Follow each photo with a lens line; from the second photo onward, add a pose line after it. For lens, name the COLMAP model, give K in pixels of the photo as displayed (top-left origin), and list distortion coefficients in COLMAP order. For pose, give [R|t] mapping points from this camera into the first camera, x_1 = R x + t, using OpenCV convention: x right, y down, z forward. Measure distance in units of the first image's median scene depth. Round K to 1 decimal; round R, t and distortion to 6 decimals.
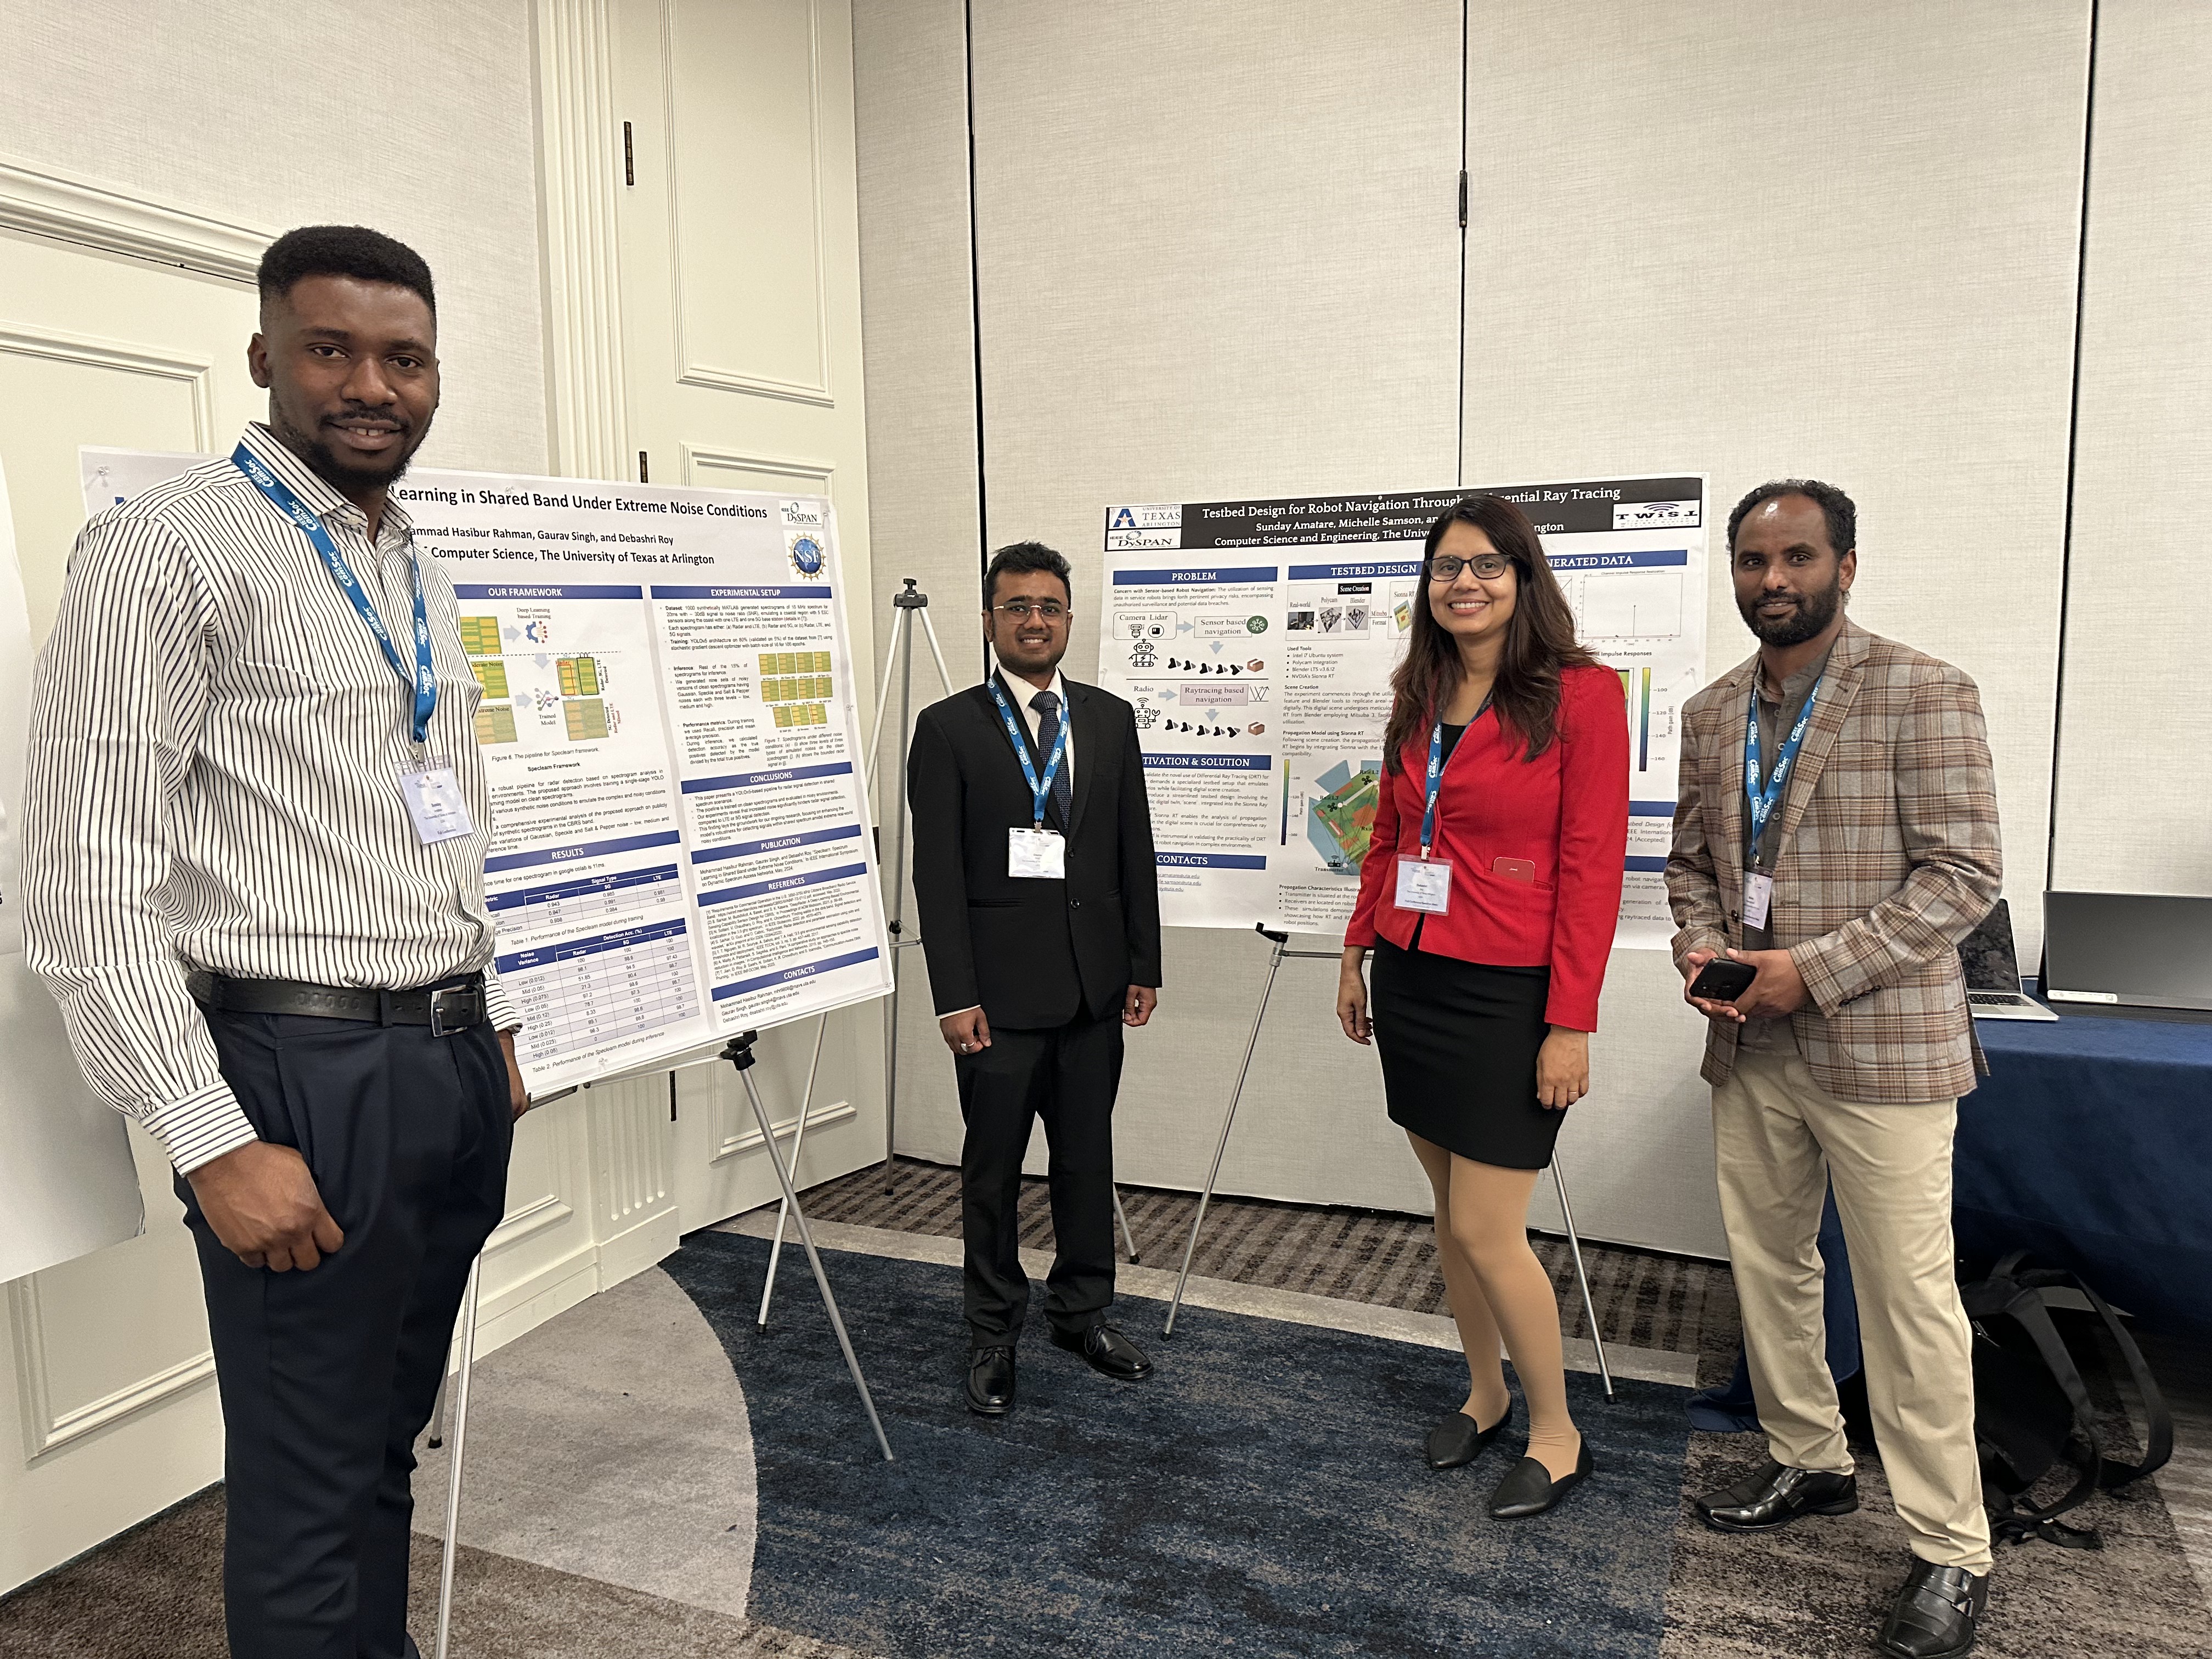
lens RADIAL K [[1525.0, 0, 1106.0], [0, 1525.0, 829.5], [0, 0, 1]] dist [0.124624, -0.172026]
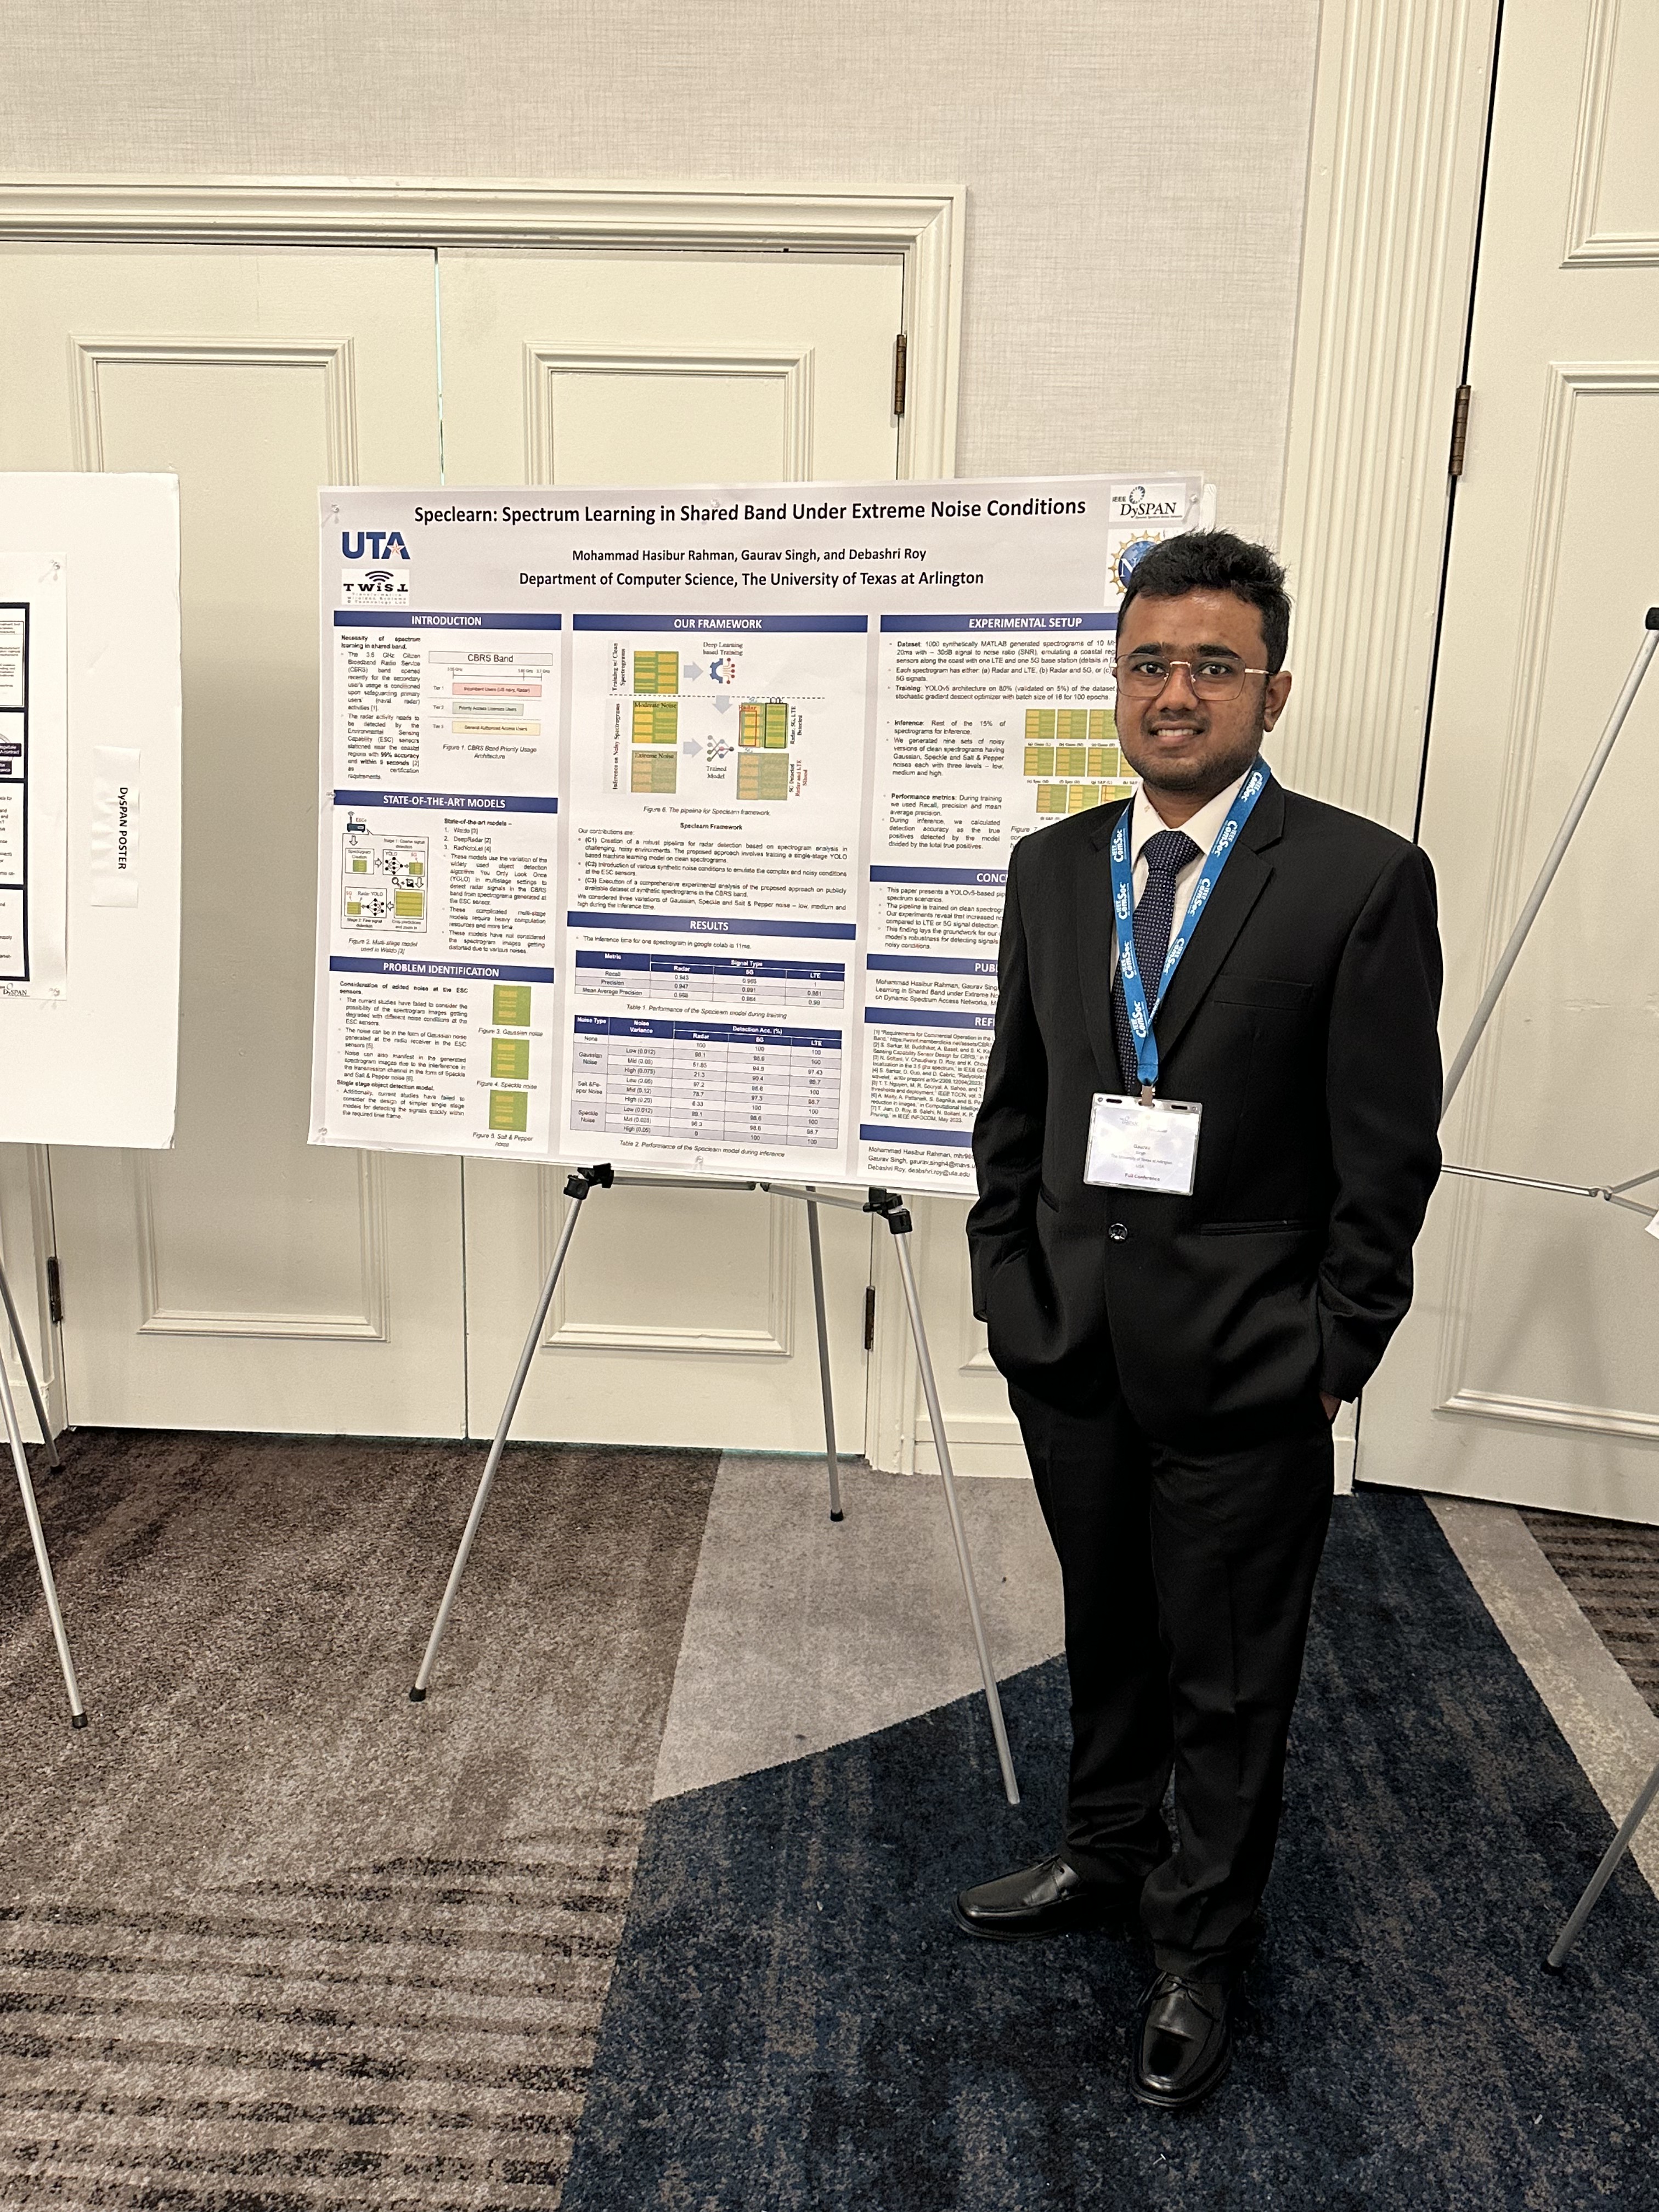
lens RADIAL K [[1940.5, 0, 829.5], [0, 1940.5, 1106.0], [0, 0, 1]] dist [0.178622, -0.300746]
pose [[0.355991, 0.254155, -0.899264, 0.646617], [-0.134169, 0.966236, 0.219969, -0.127025], [0.924808, 0.042347, 0.378071, 0.580143]]
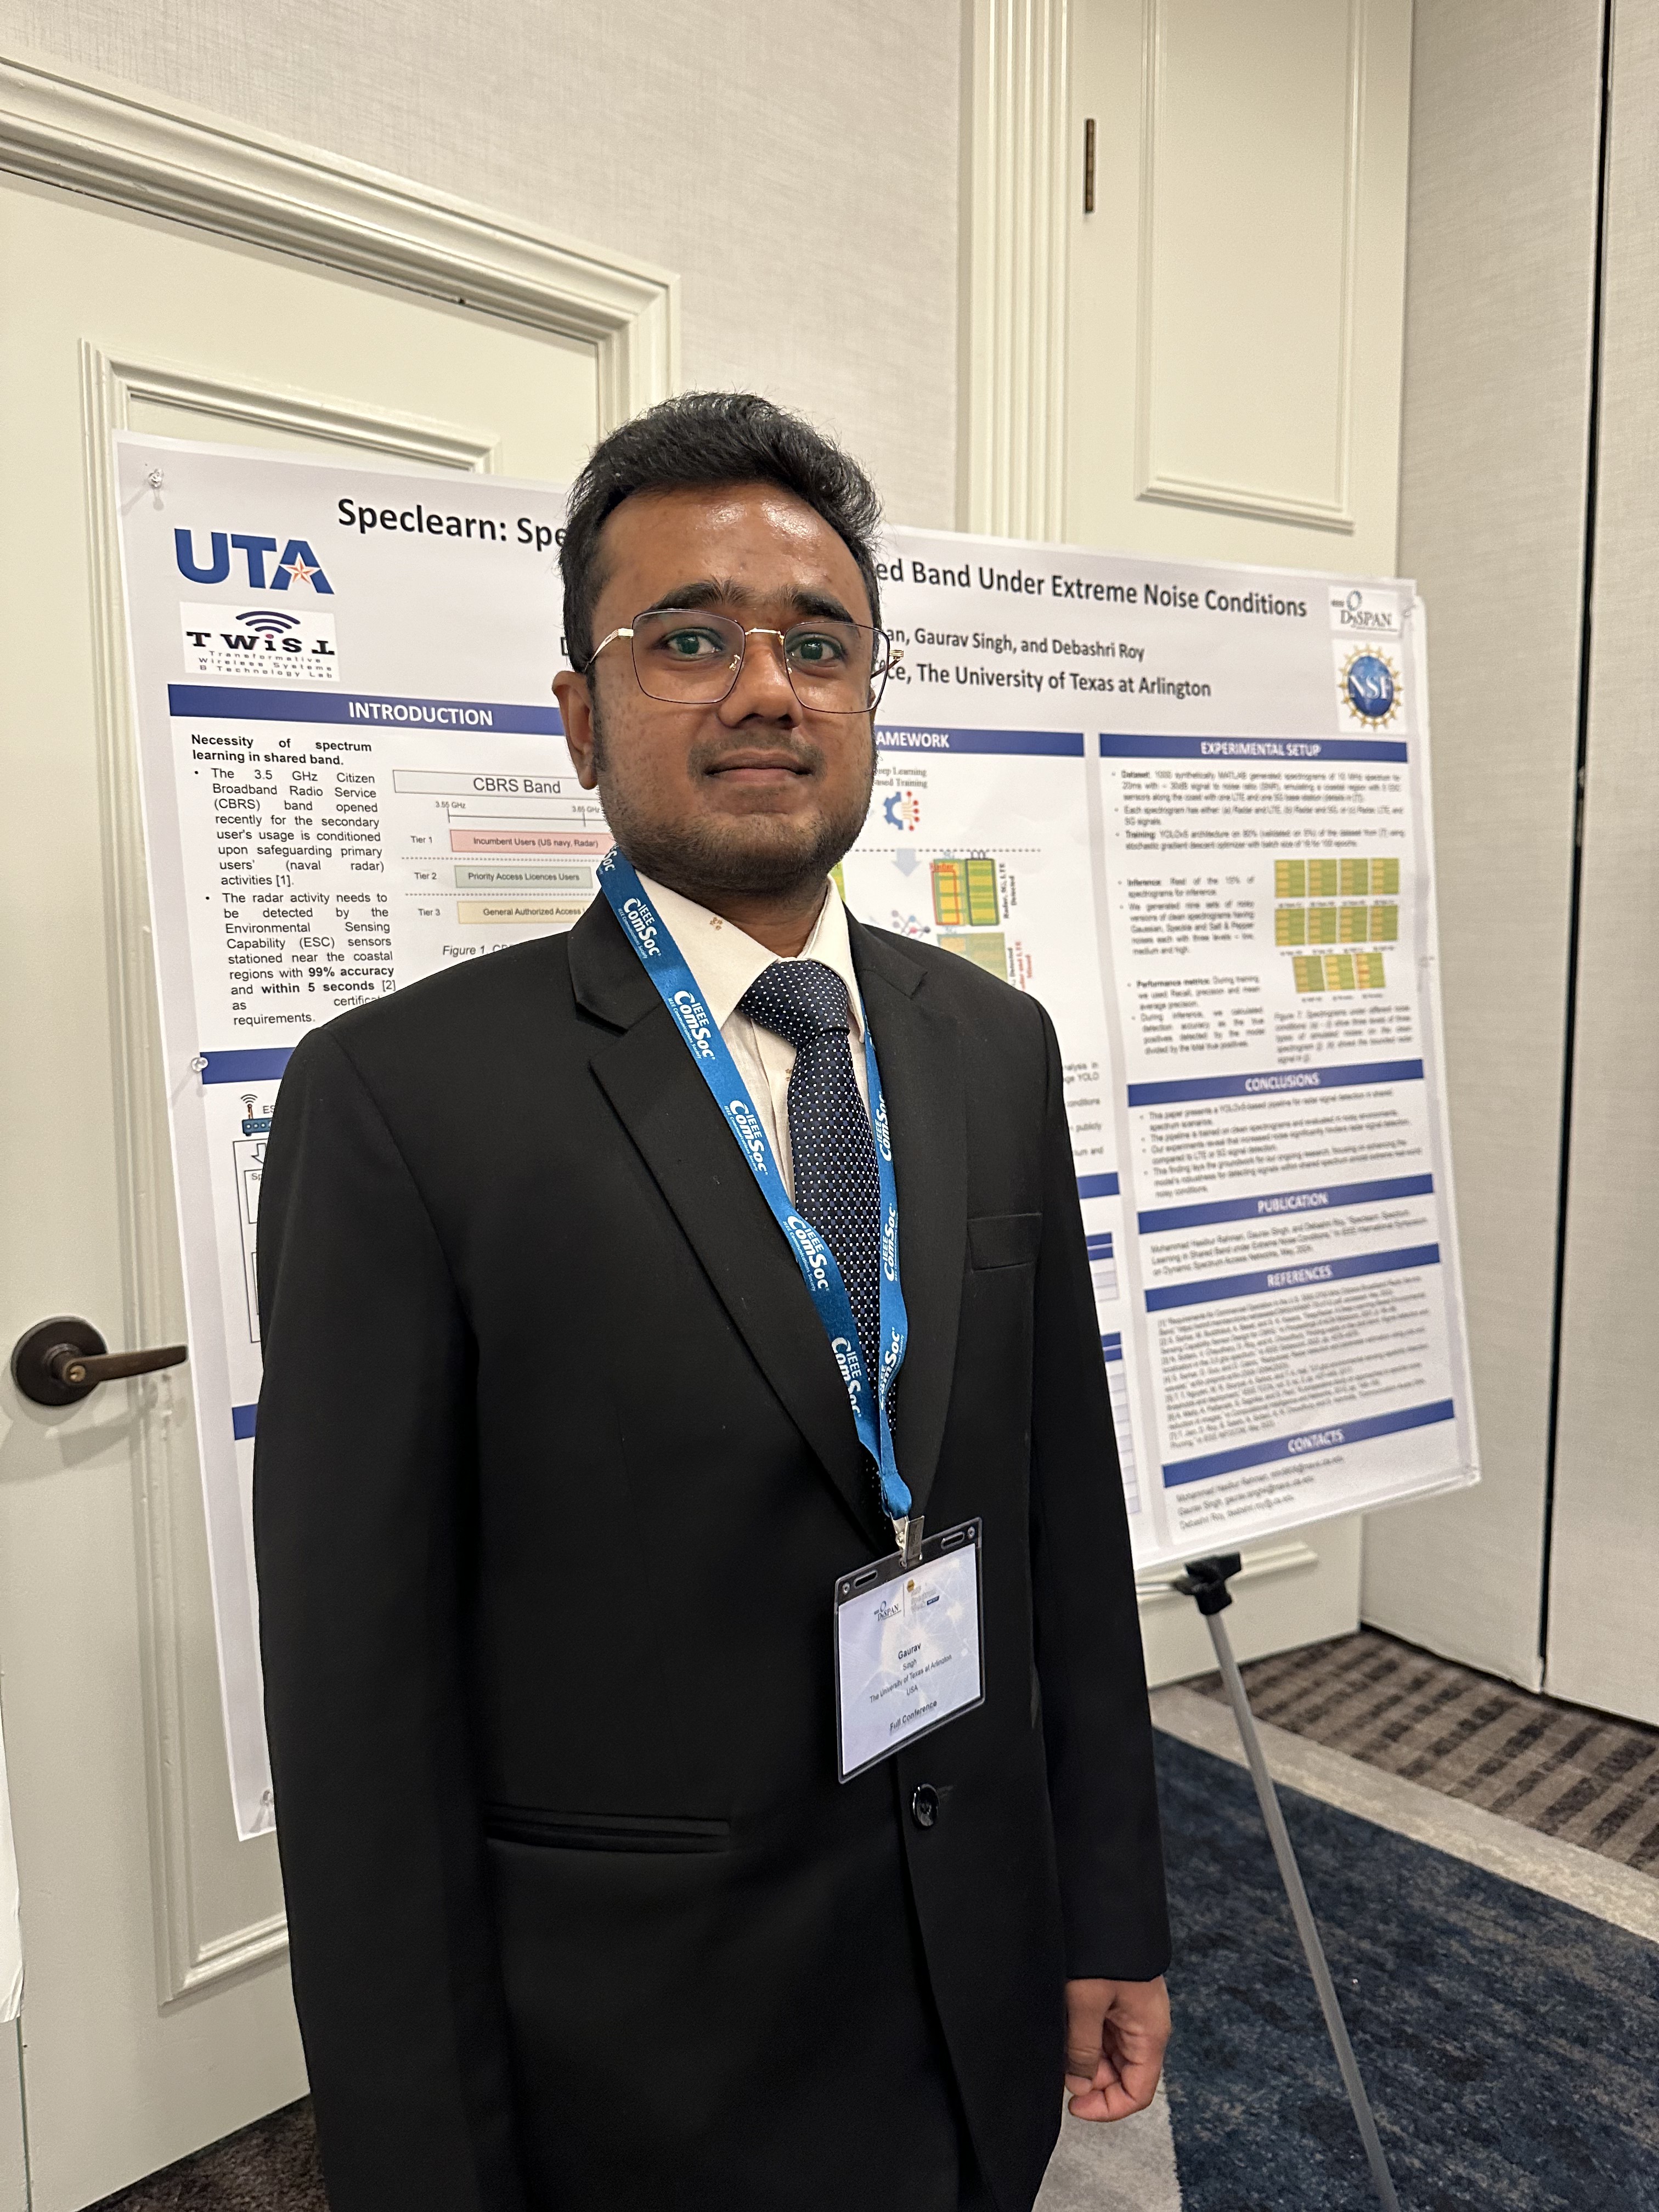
lens RADIAL K [[1547.3, 0, 833.1], [0, 1547.3, 1096.3], [0, 0, 1]] dist [0.159606, -0.326346]
pose [[0.912184, 0.055002, -0.406074, -0.140139], [-0.058277, 0.998291, 0.004306, -0.022533], [0.405617, 0.019737, 0.913830, 0.428738]]
